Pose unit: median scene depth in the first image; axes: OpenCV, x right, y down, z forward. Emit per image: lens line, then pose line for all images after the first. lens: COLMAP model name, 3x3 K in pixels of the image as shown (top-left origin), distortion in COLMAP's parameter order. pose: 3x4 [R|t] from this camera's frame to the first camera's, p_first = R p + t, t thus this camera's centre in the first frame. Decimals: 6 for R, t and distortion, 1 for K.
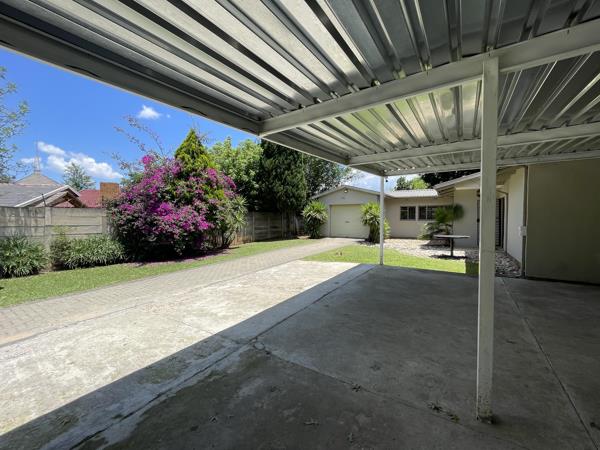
lens RADIAL K [[243.5, 0, 300.0], [0, 243.5, 225.0], [0, 0, 1]] dist [0.001906, 0.000144]
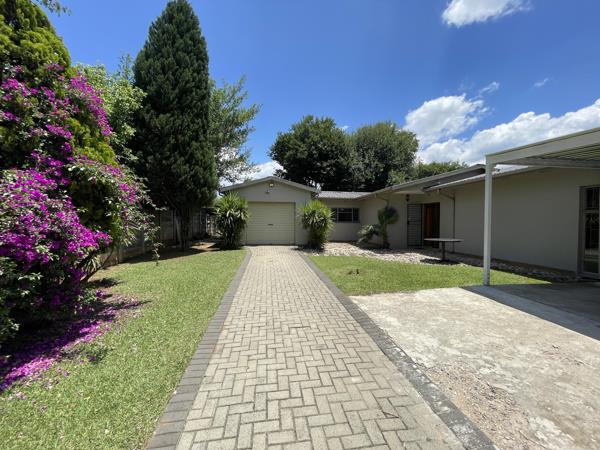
lens RADIAL K [[243.5, 0, 300.0], [0, 243.5, 225.0], [0, 0, 1]] dist [0.001906, 0.000144]
pose [[0.761633, -0.006615, 0.647975, -0.250866], [0.011666, 0.999926, -0.003504, -0.008108], [-0.647904, 0.010228, 0.761653, 0.367605]]
